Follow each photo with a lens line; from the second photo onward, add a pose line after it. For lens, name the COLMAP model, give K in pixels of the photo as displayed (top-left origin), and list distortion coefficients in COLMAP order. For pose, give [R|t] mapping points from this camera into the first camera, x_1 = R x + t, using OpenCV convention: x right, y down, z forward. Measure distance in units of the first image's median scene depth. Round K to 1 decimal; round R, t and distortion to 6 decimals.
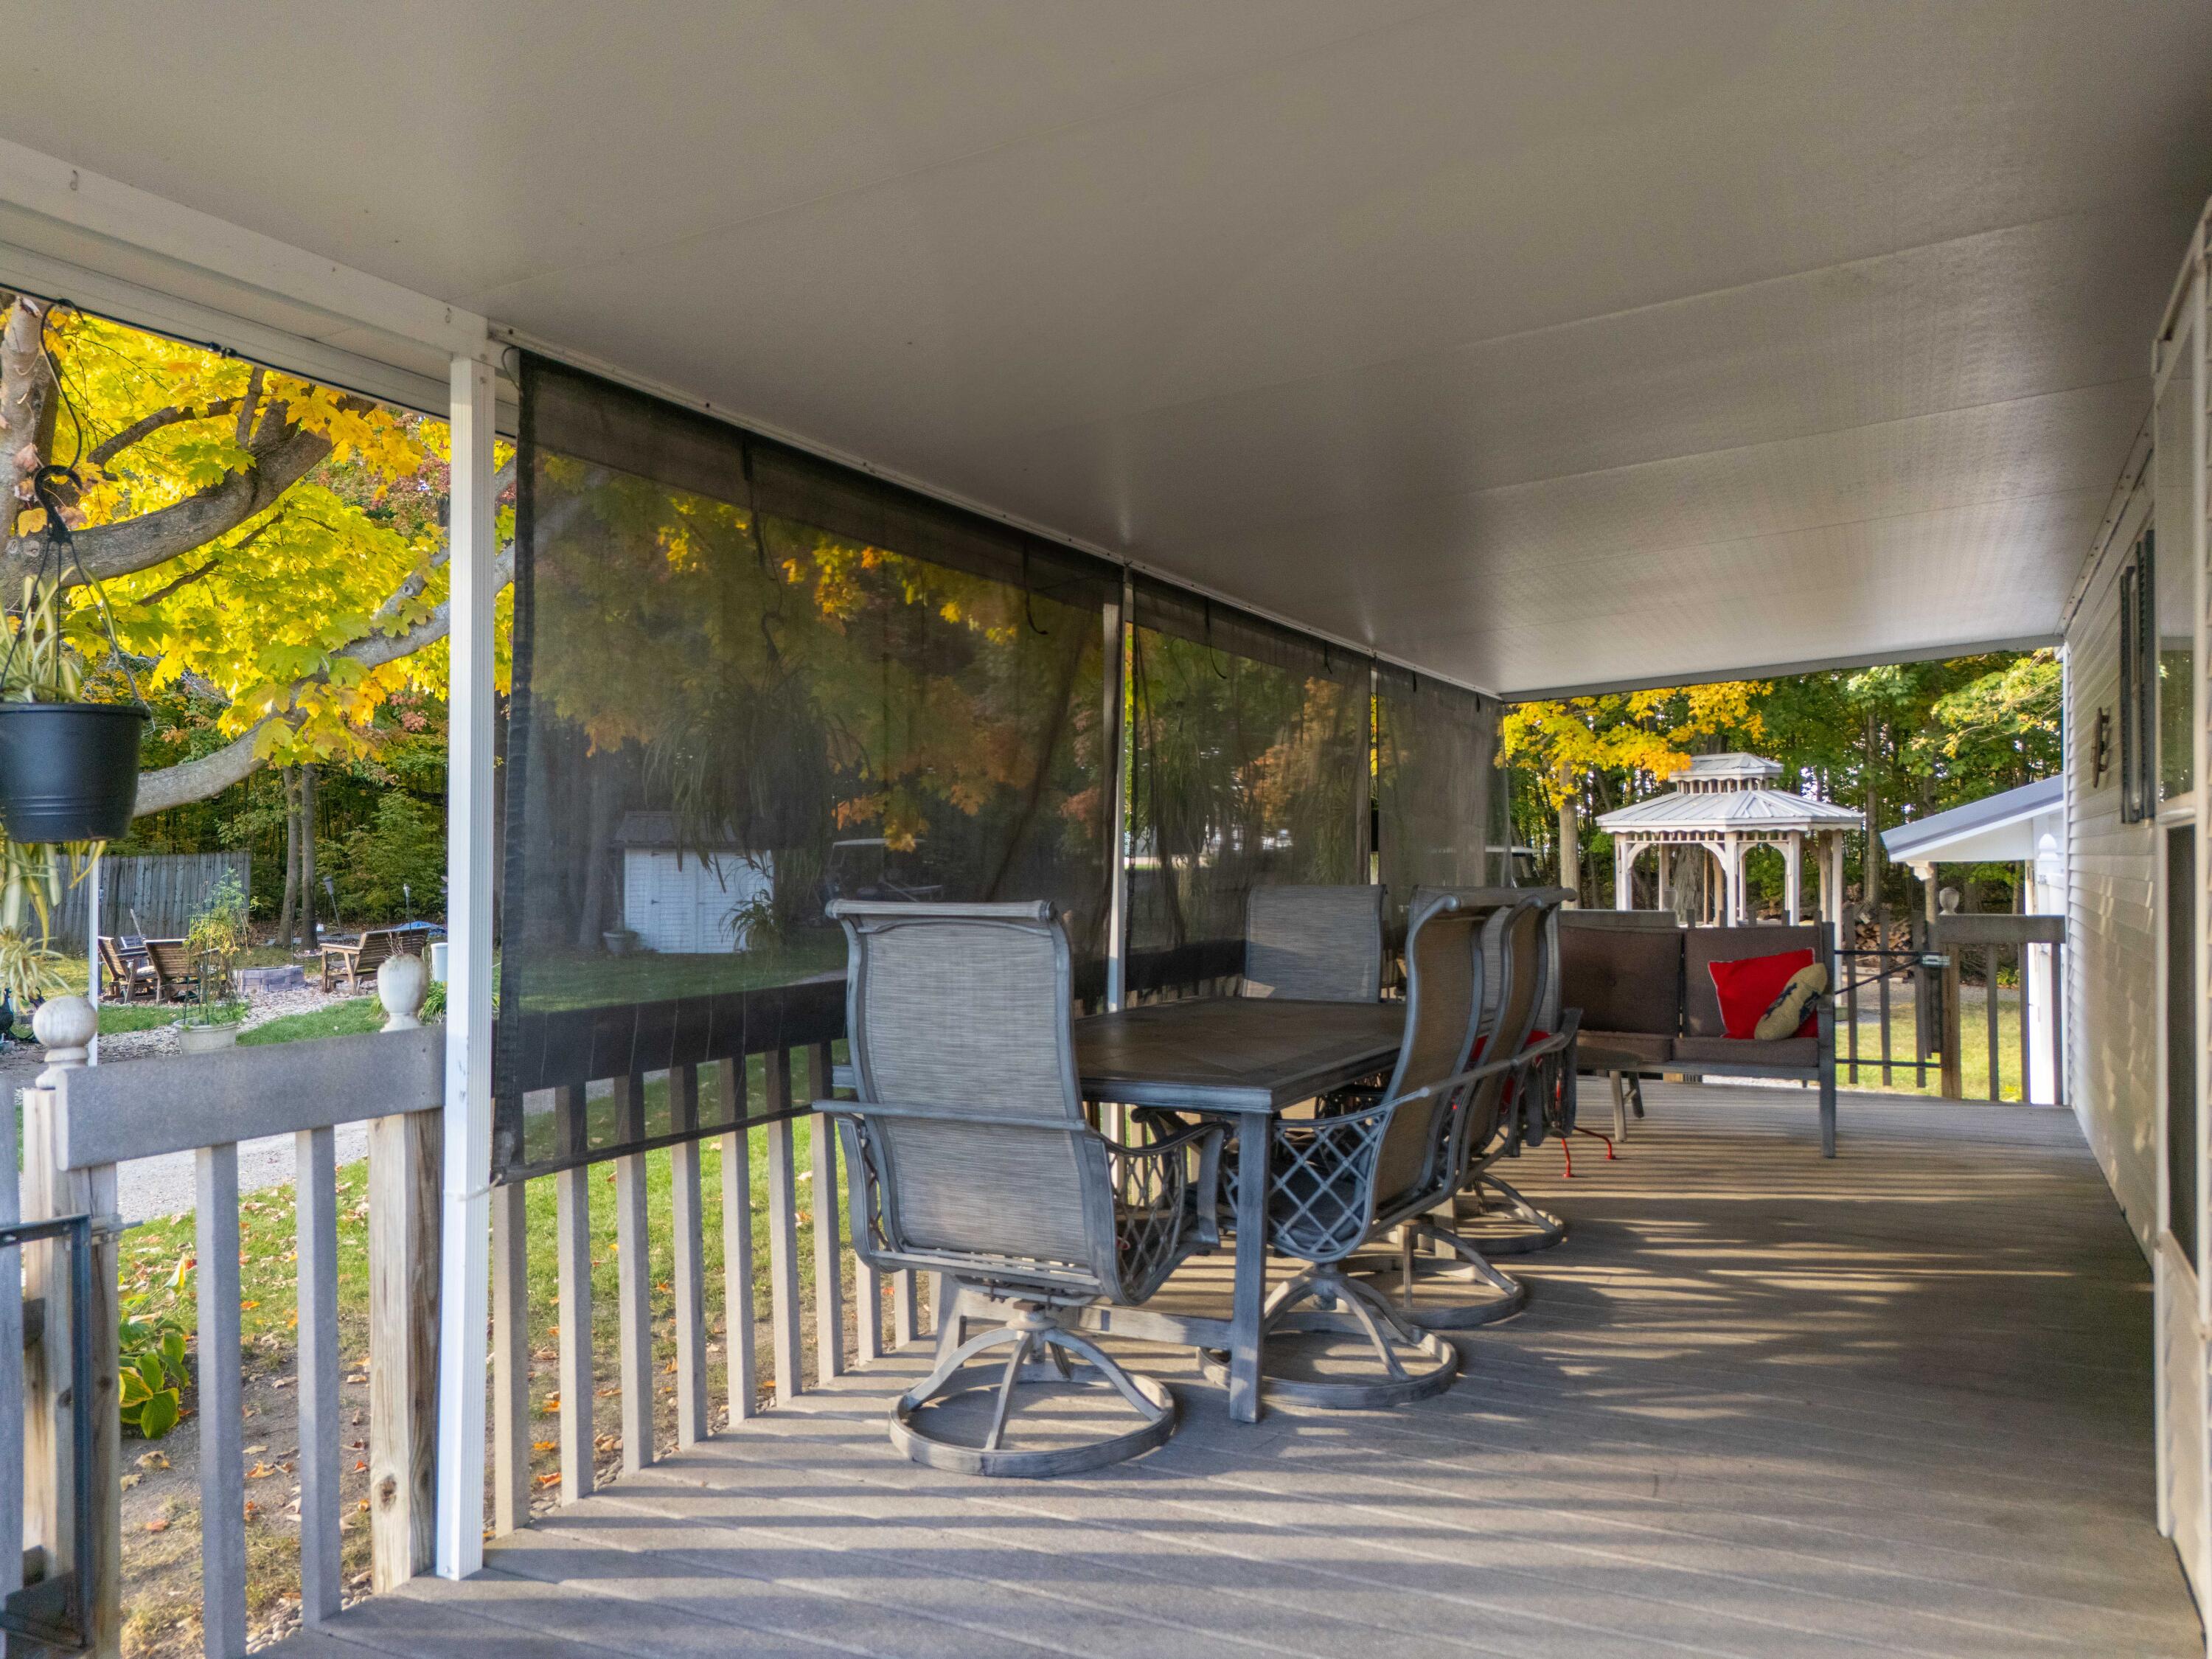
lens RADIAL K [[1617.3, 0, 1106.2], [0, 1617.3, 830.4], [0, 0, 1]] dist [0.070003, -0.060677]
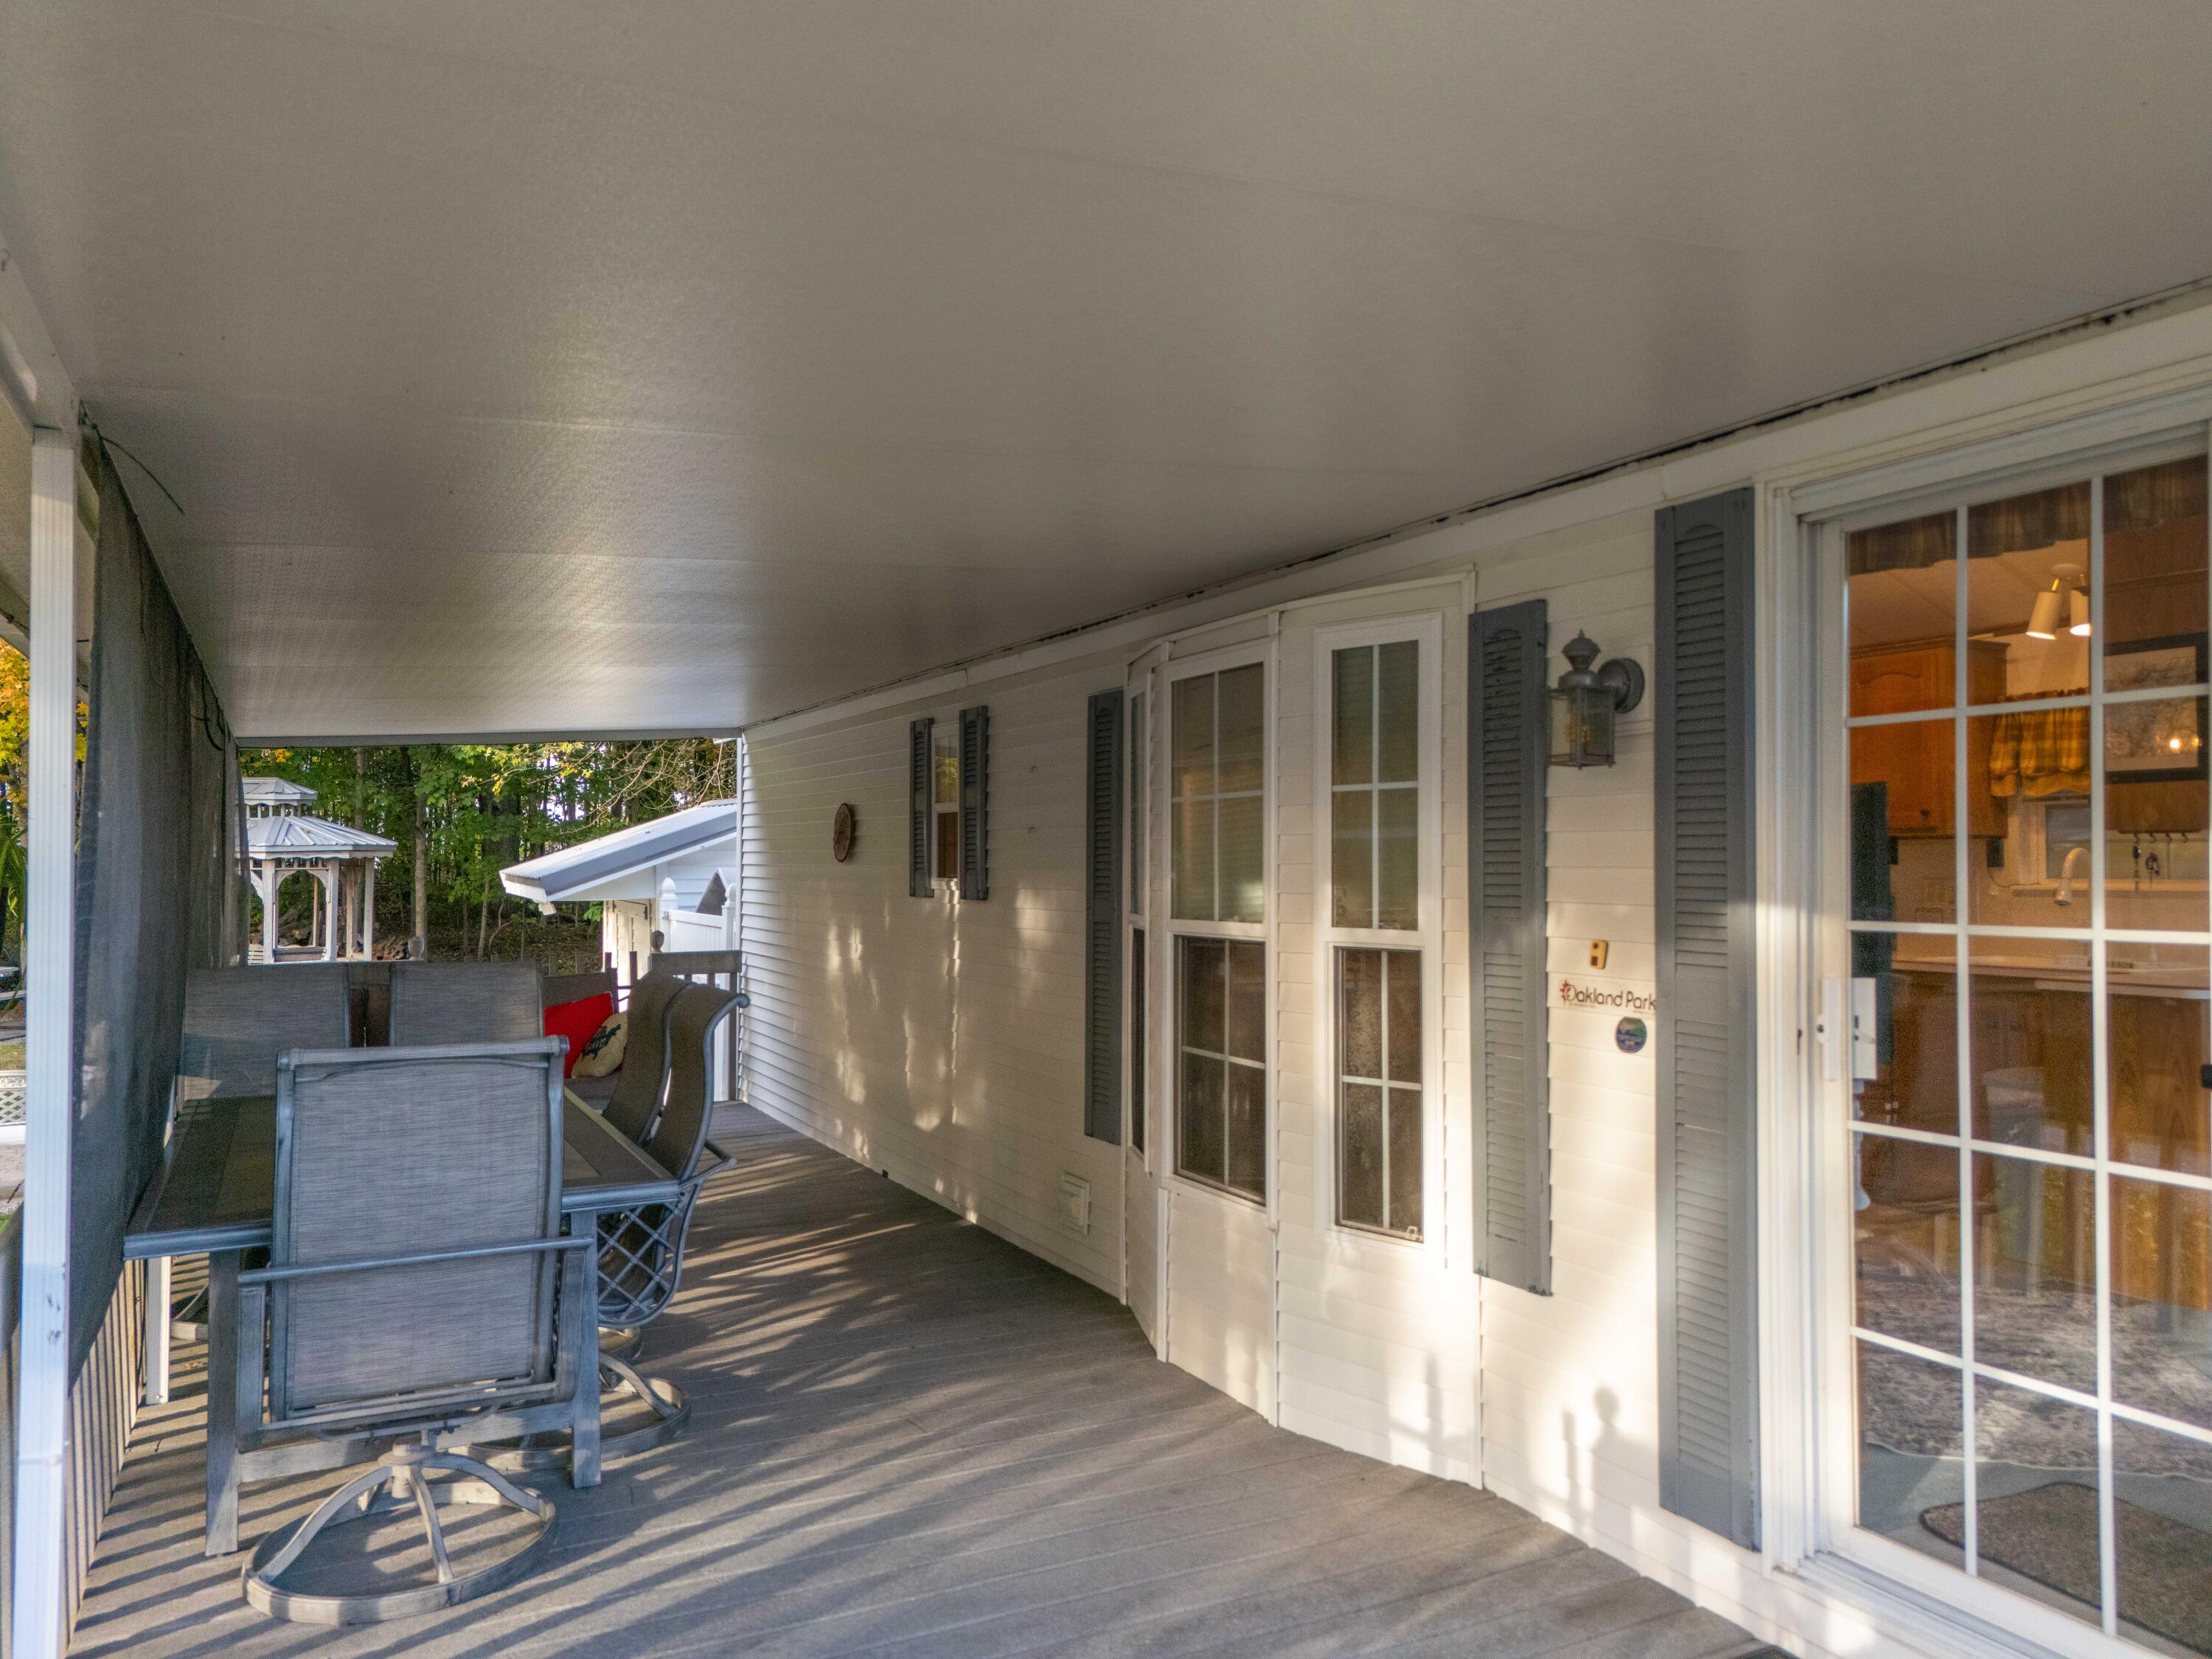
lens RADIAL K [[1617.3, 0, 1102.5], [0, 1617.3, 837.5], [0, 0, 1]] dist [0.070003, -0.060677]
pose [[0.602934, 0.013054, 0.797684, -0.580576], [-0.013268, 0.999892, -0.006335, -0.072656], [-0.797681, -0.006764, 0.603042, 0.055094]]
